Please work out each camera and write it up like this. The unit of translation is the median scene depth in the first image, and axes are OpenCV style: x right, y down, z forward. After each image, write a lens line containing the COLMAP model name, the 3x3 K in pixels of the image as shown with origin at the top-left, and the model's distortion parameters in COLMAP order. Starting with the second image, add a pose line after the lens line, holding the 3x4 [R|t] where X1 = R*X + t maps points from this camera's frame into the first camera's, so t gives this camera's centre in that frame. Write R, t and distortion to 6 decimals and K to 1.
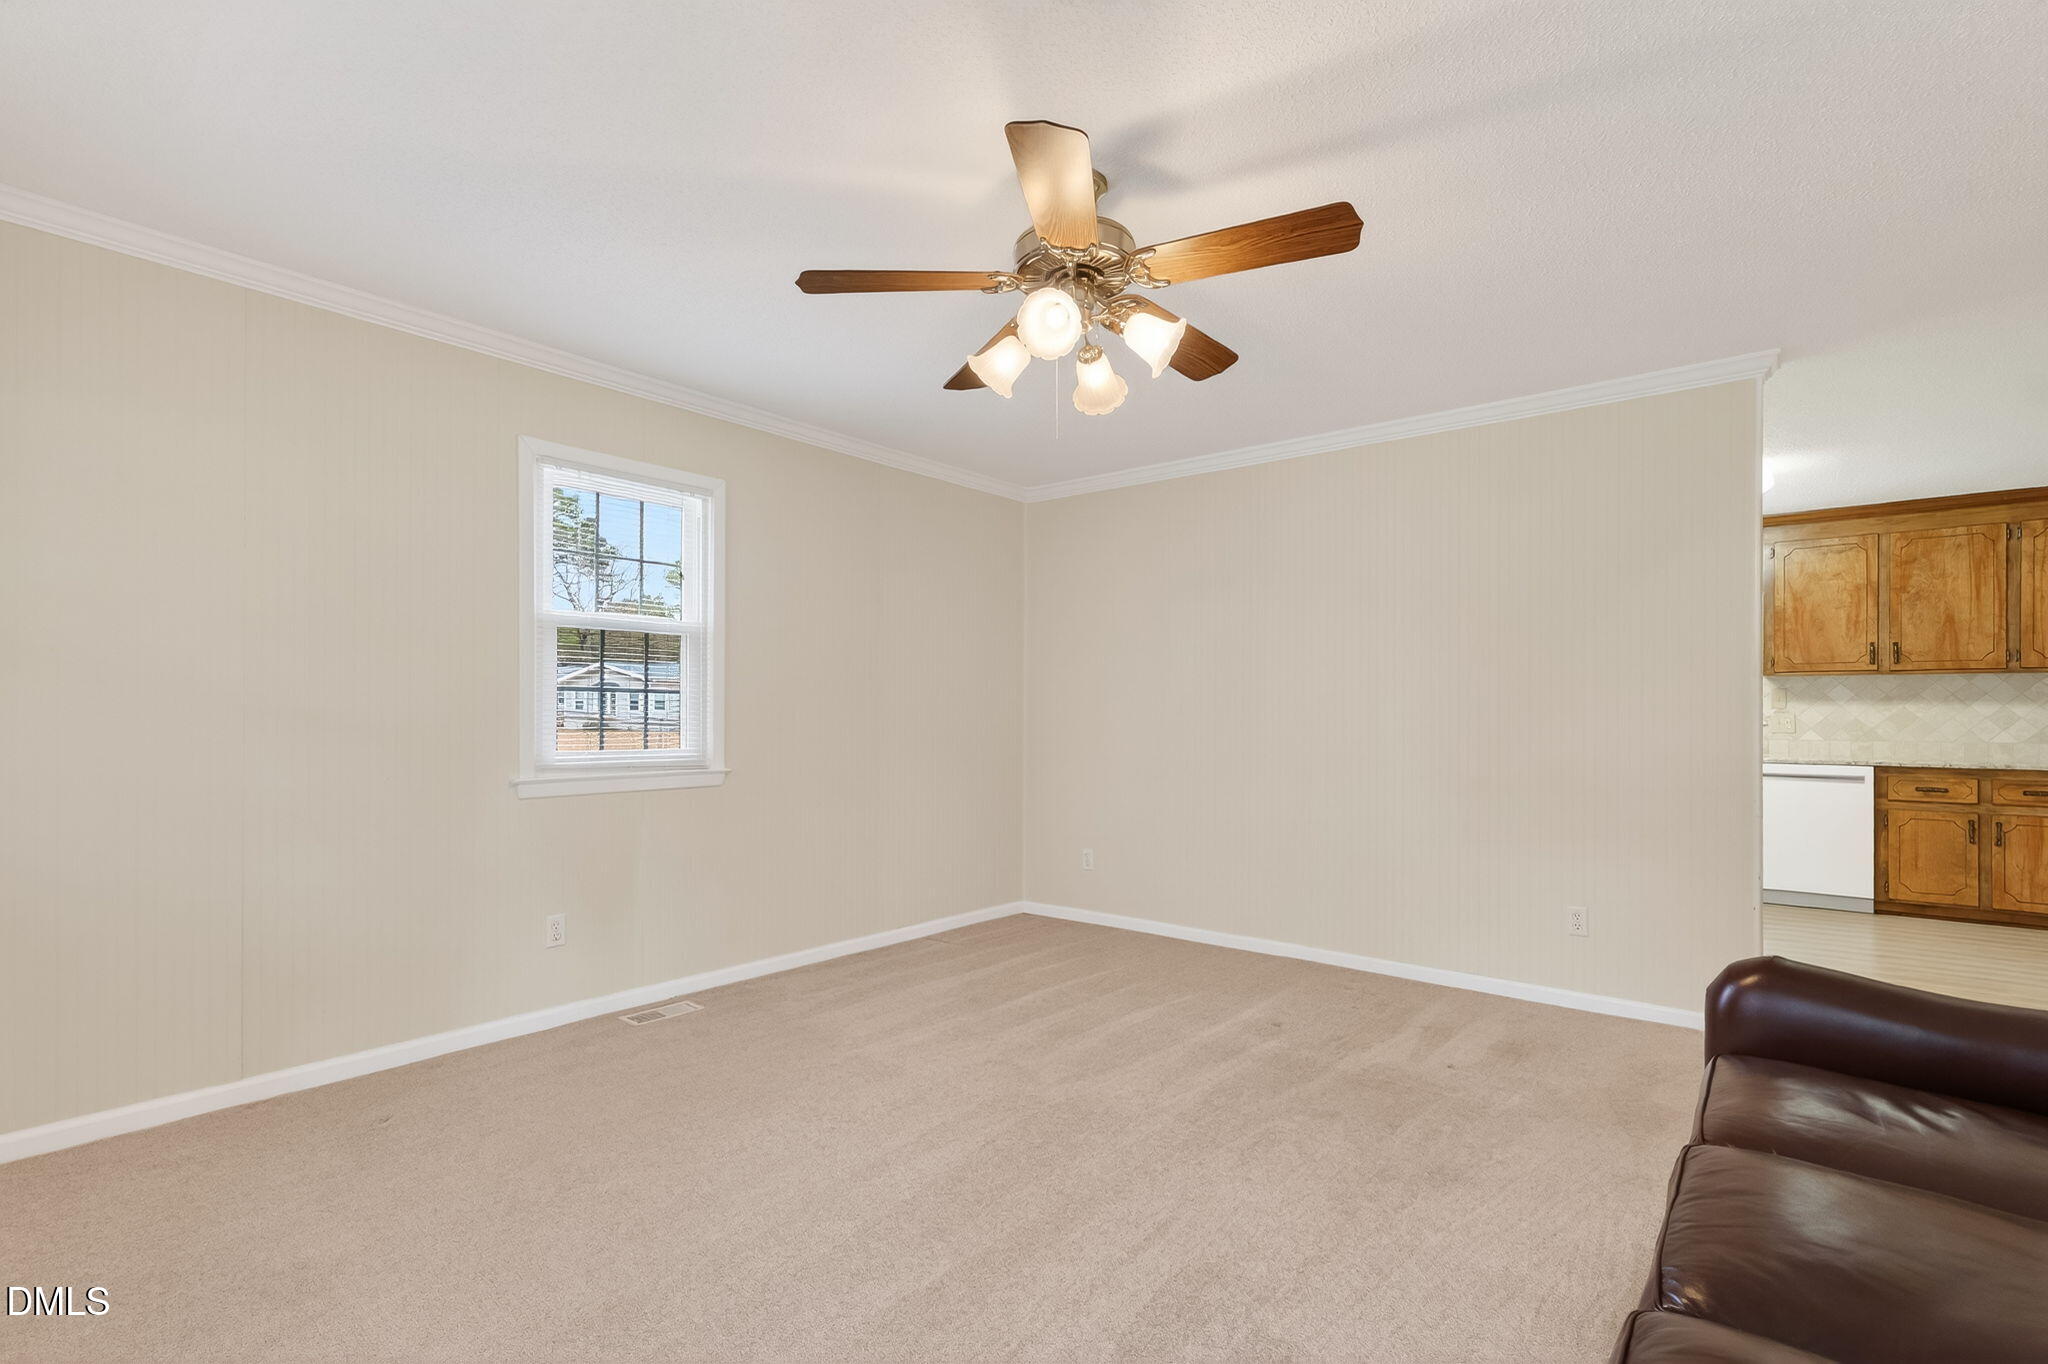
lens RADIAL K [[959.0, 0, 1014.8], [0, 959.0, 698.5], [0, 0, 1]] dist [0.001924, 0.000314]
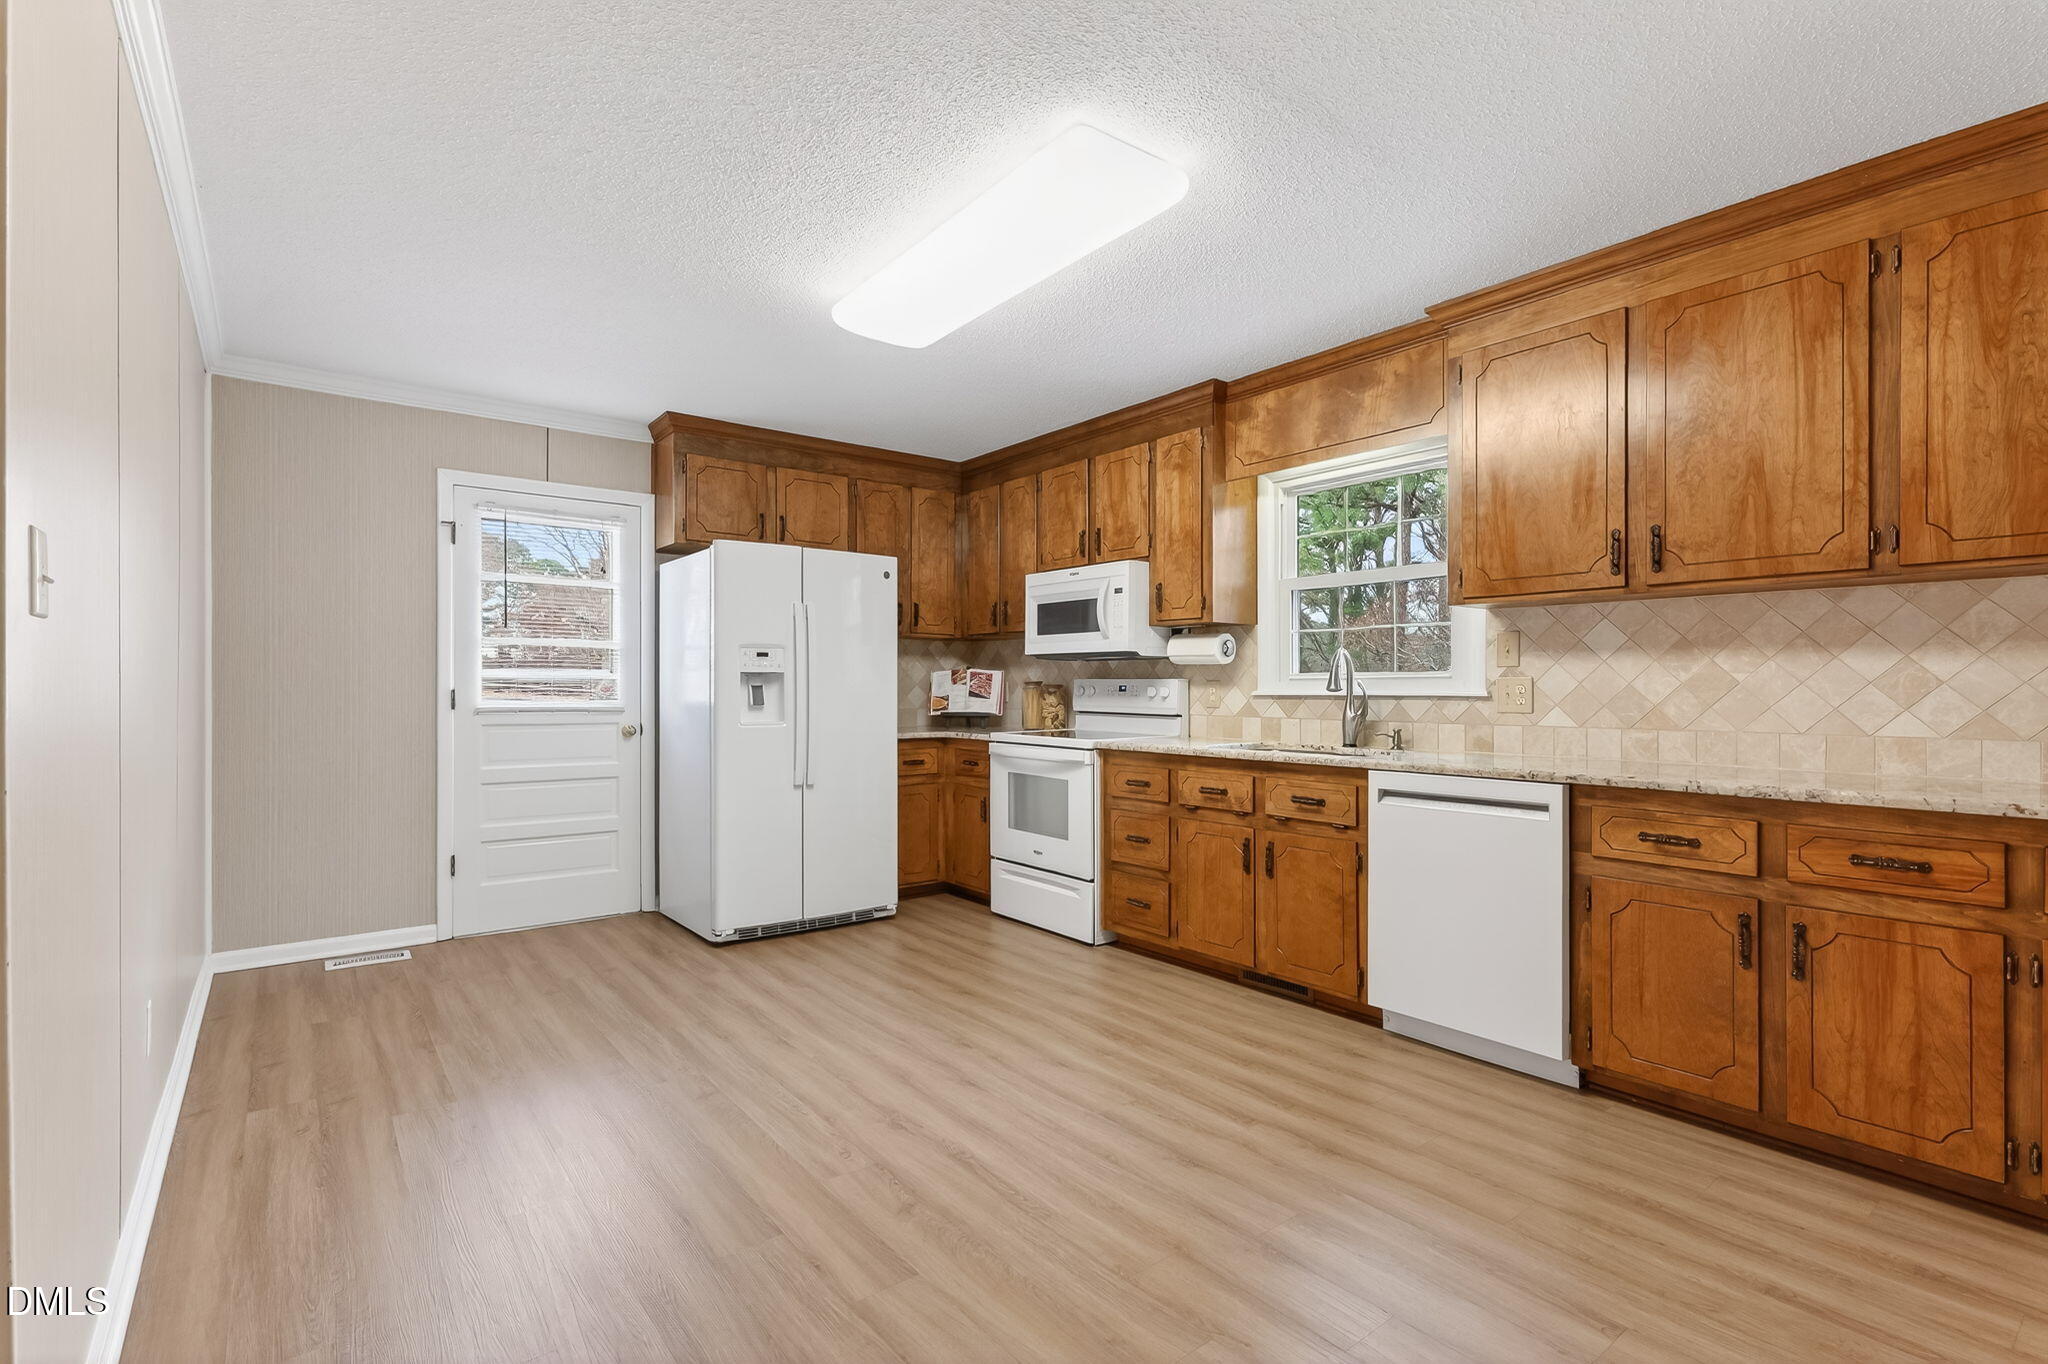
lens RADIAL K [[937.9, 0, 1023.9], [0, 937.9, 677.8], [0, 0, 1]] dist [-0.000102, -0.000239]
pose [[0.977015, -0.002562, -0.213154, 0.739386], [0.003475, 0.999986, 0.003906, 0.015231], [0.213141, -0.004556, 0.977011, 0.493283]]
